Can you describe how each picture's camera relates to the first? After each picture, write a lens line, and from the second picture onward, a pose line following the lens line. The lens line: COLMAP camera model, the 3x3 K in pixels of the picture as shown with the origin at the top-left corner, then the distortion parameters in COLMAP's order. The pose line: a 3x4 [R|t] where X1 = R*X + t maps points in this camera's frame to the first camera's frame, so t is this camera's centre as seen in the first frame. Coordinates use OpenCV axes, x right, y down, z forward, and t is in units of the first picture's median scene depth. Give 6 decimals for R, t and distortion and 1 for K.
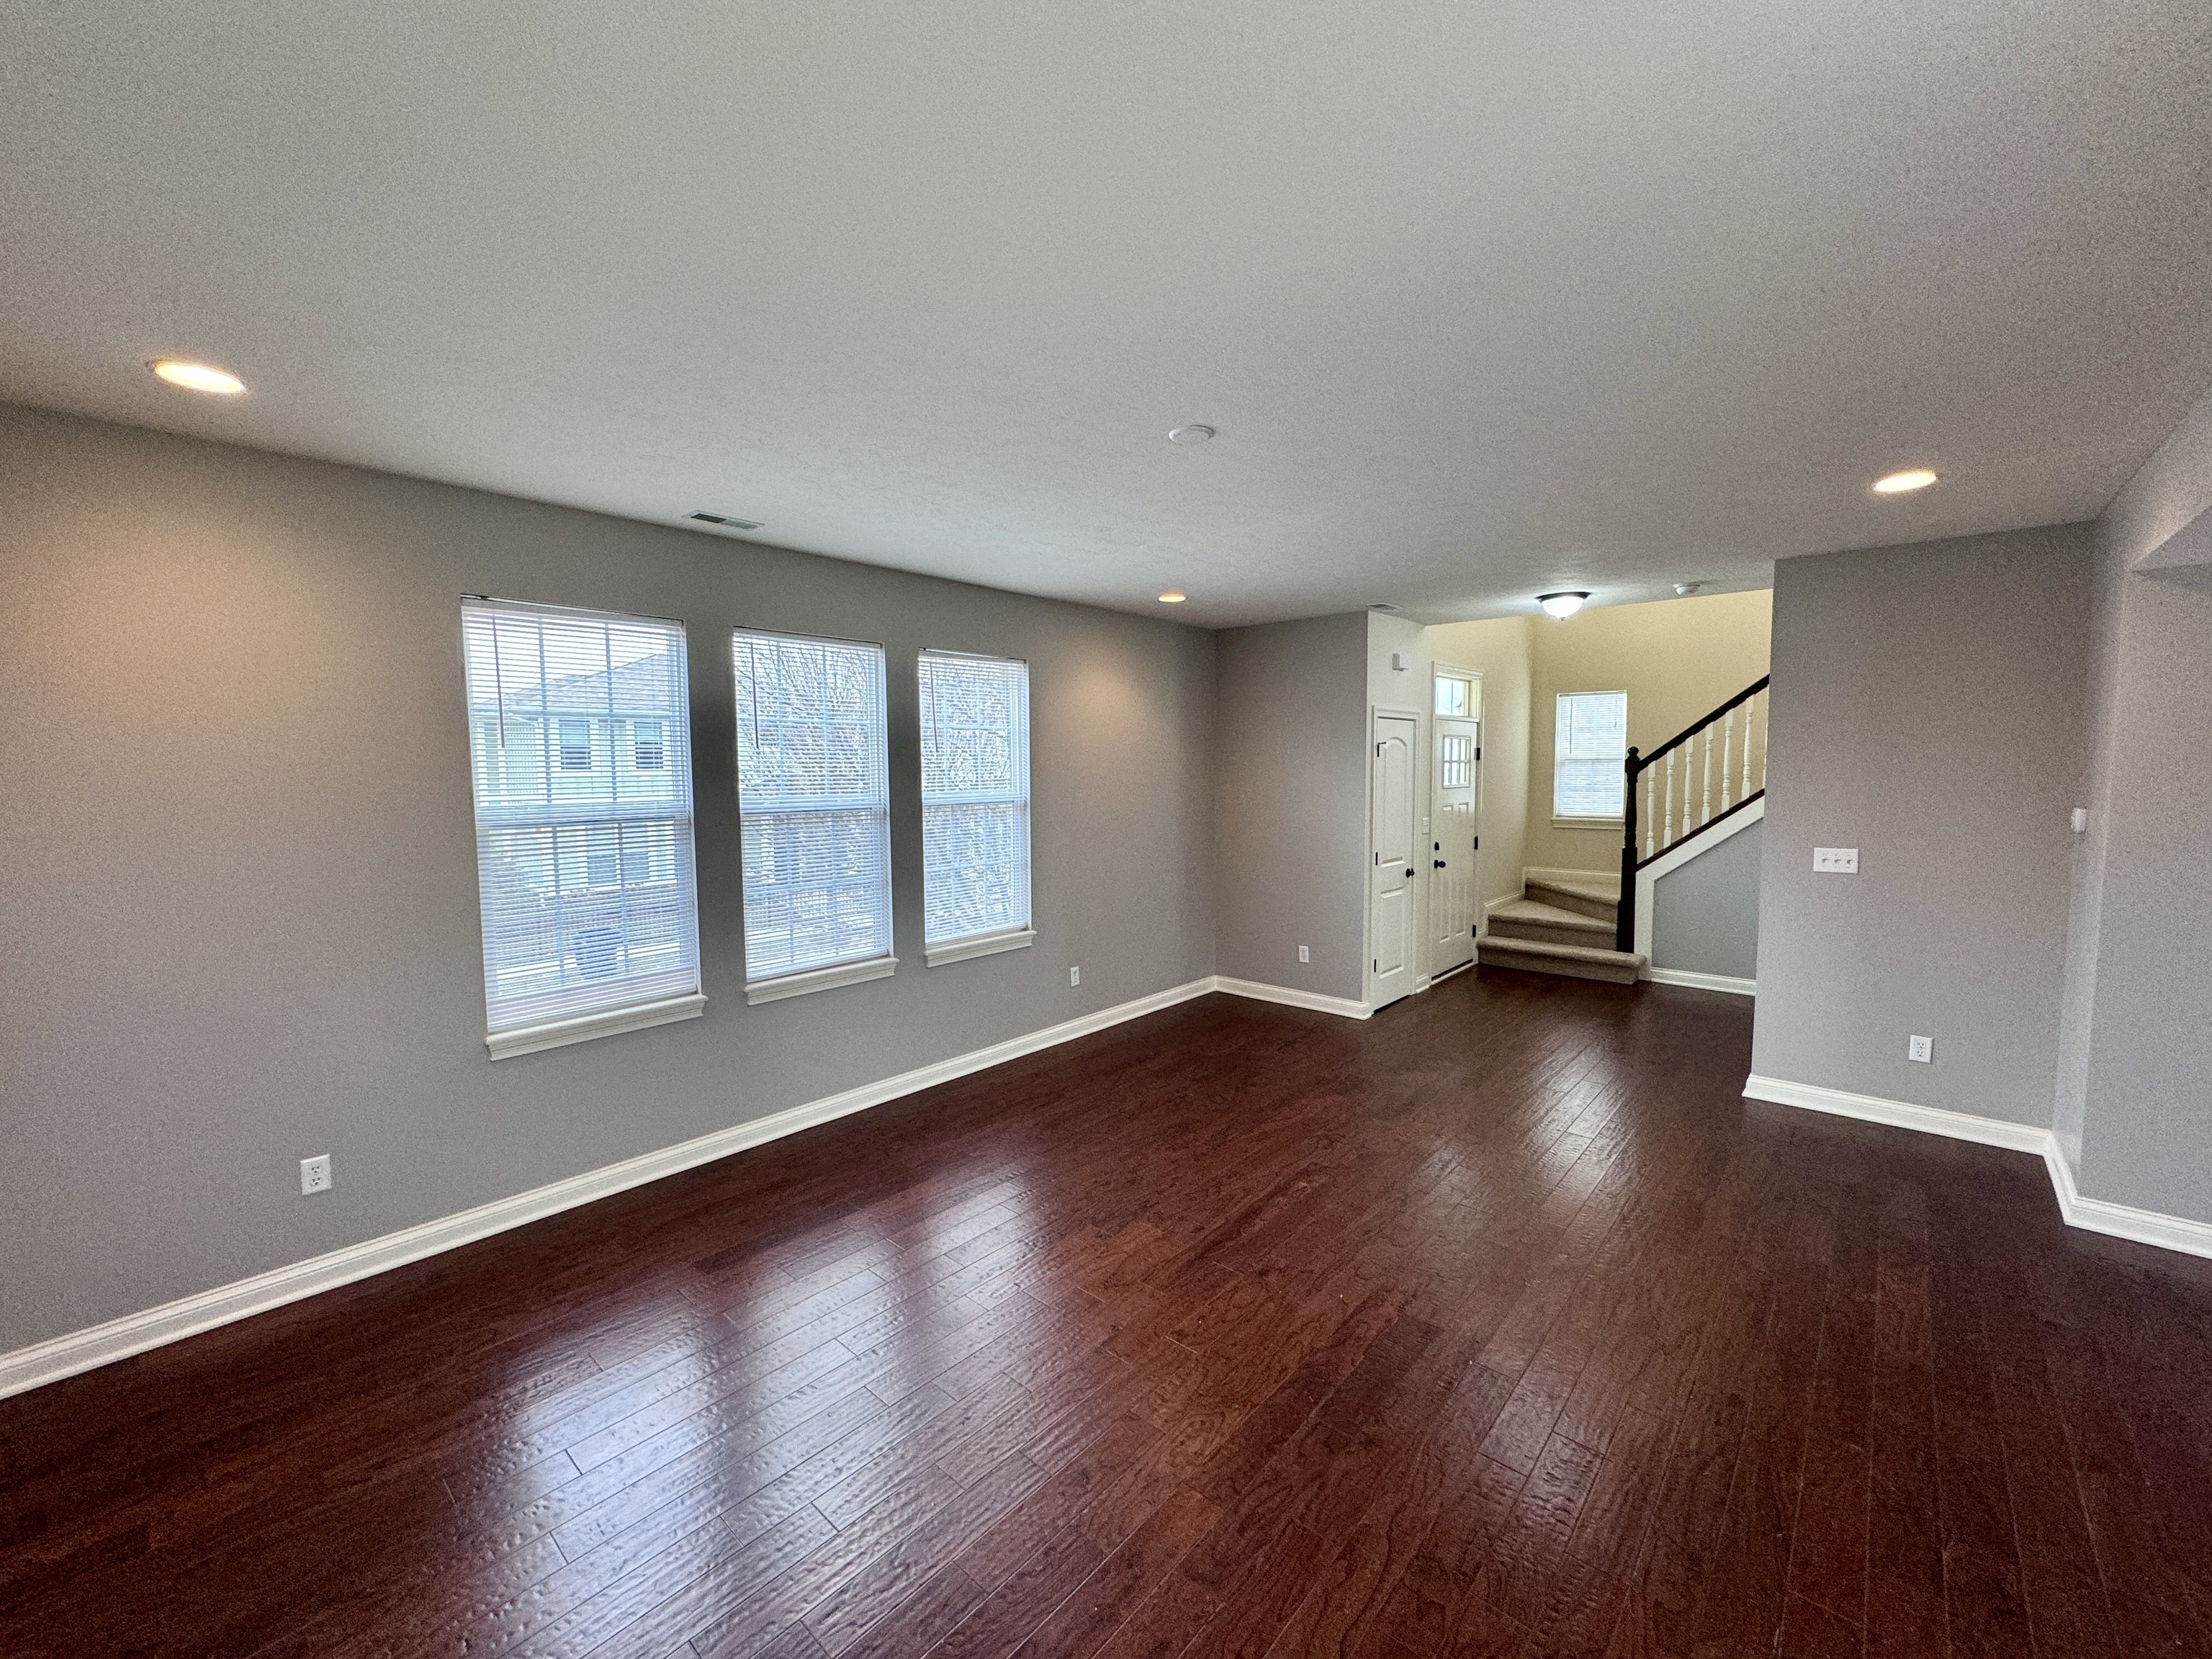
lens RADIAL K [[879.8, 0, 1105.0], [0, 879.8, 828.3], [0, 0, 1]] dist [-0.003439, 0.000762]
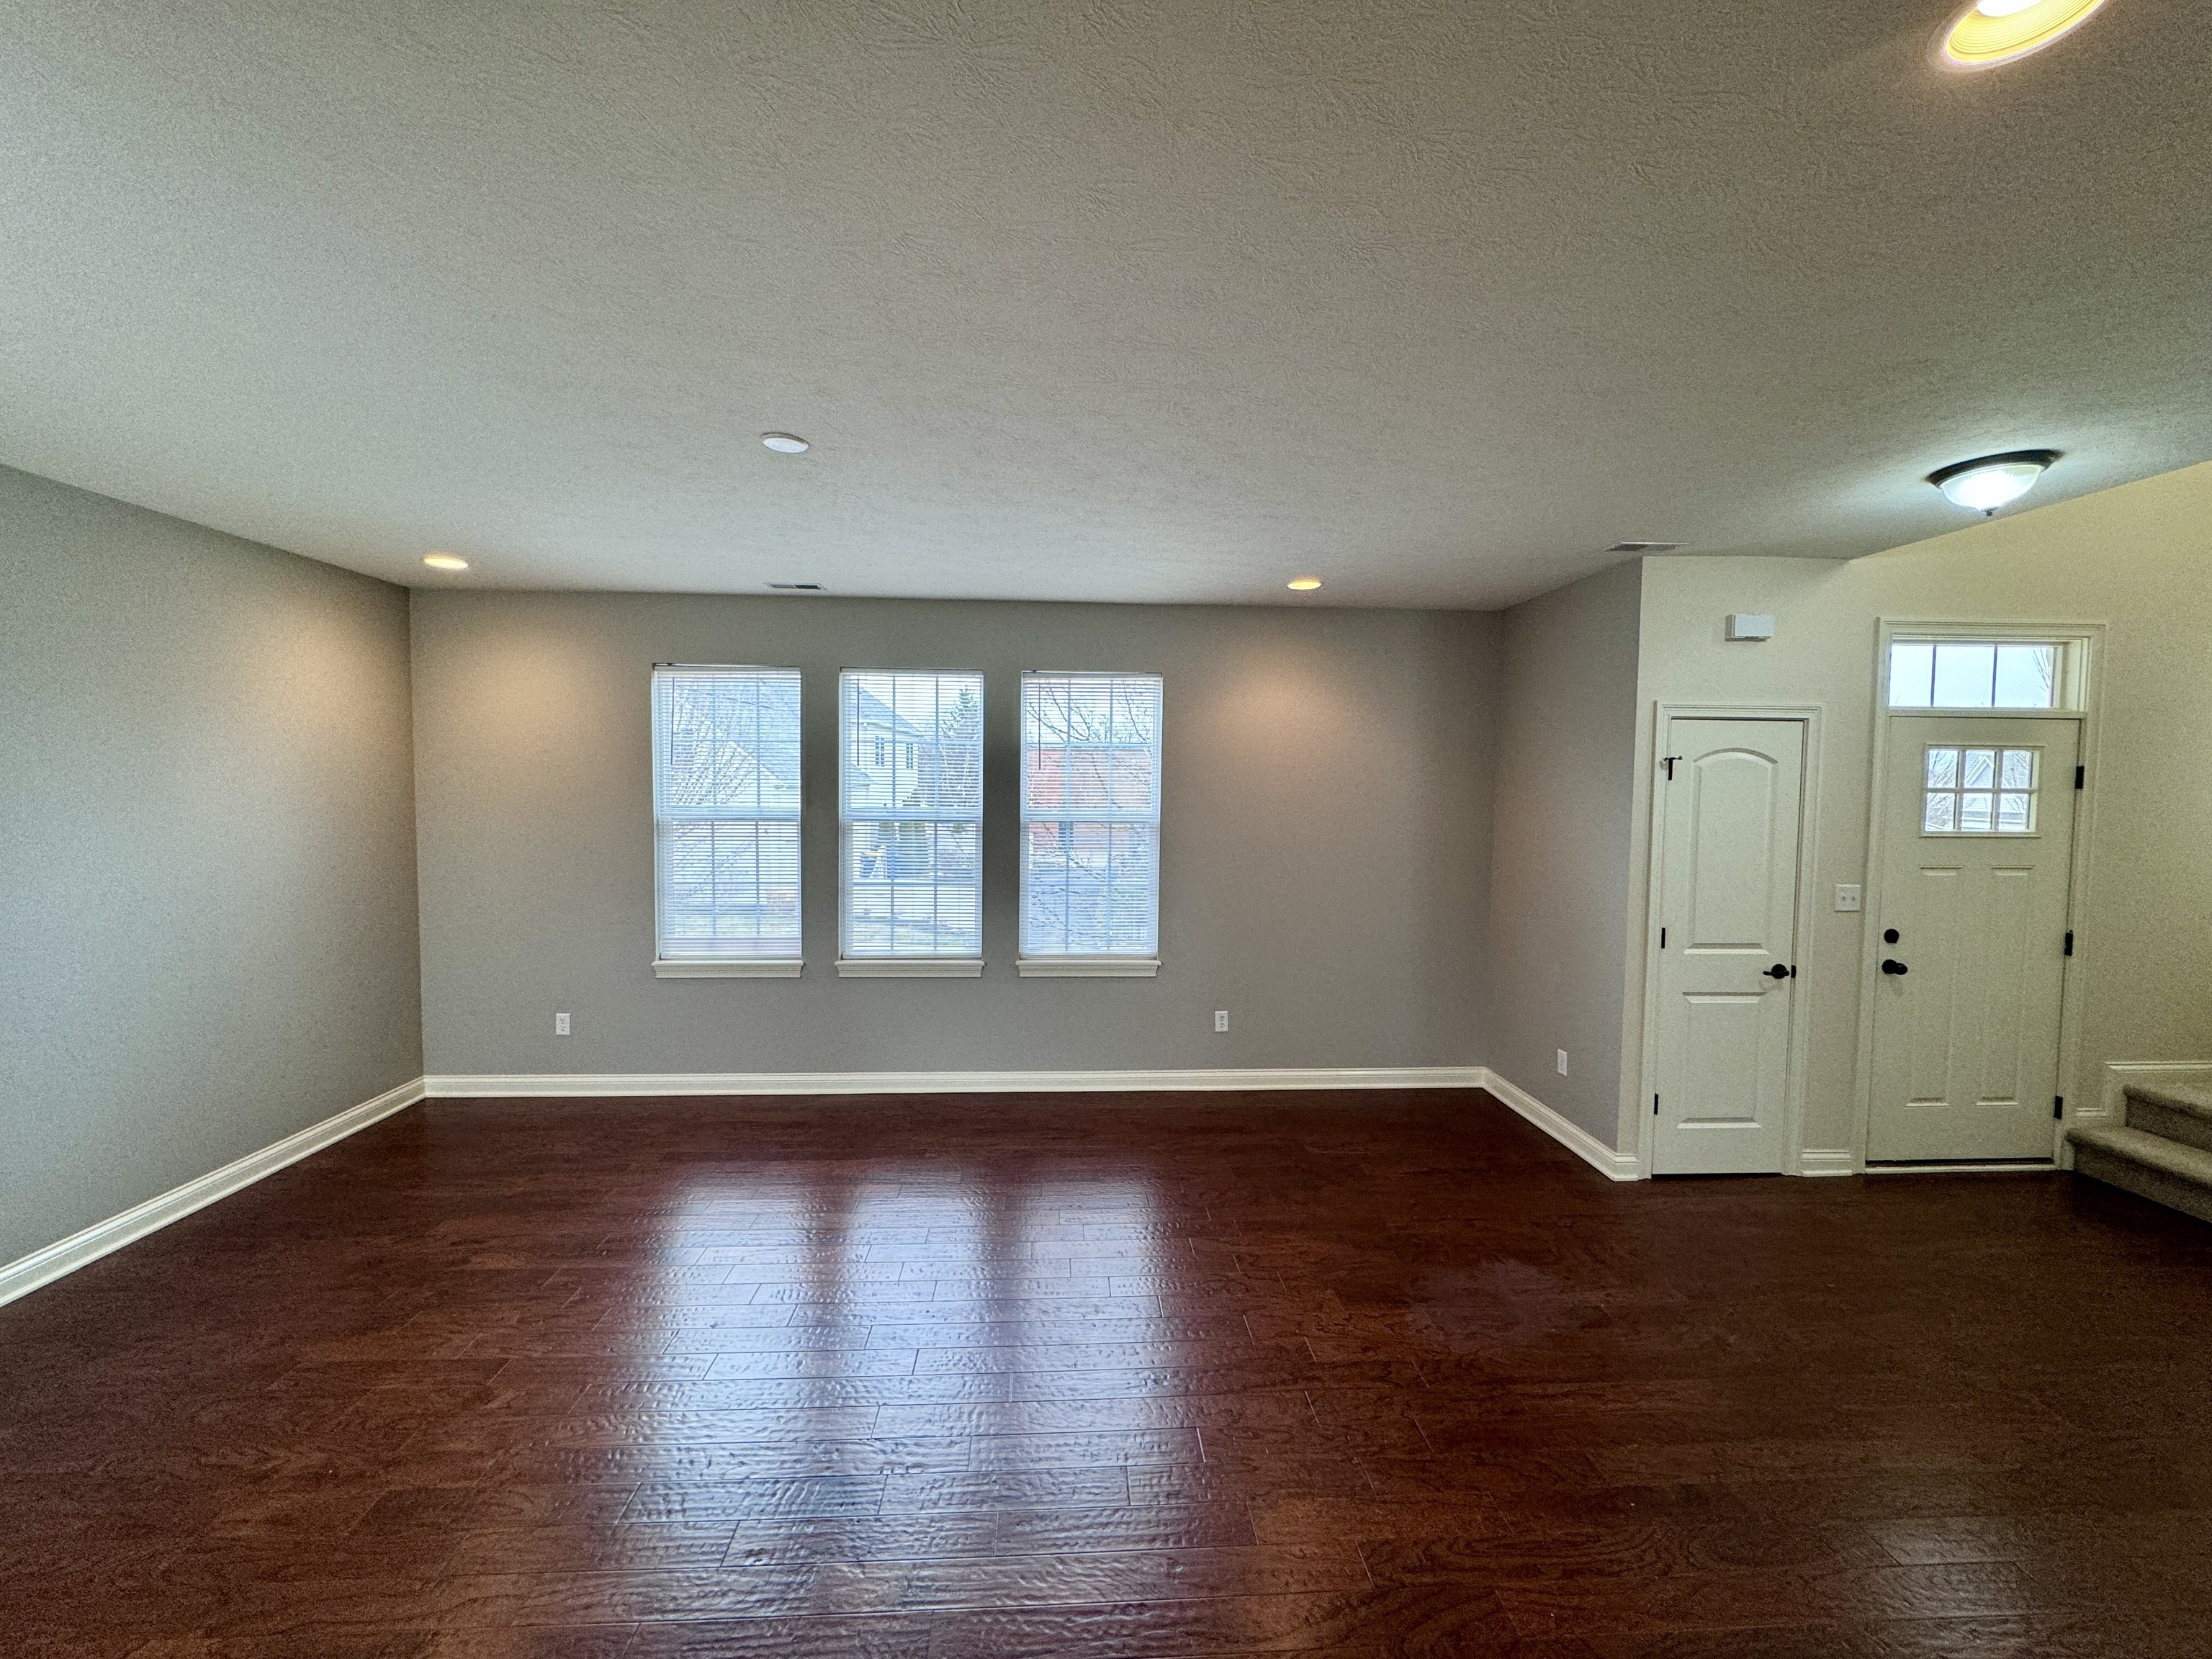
lens RADIAL K [[879.8, 0, 1113.4], [0, 879.8, 830.8], [0, 0, 1]] dist [-0.003439, 0.000762]
pose [[0.709390, 0.050480, -0.703007, 0.634205], [-0.065203, 0.997855, 0.005857, -0.028535], [0.701794, 0.041683, 0.711159, 0.350031]]
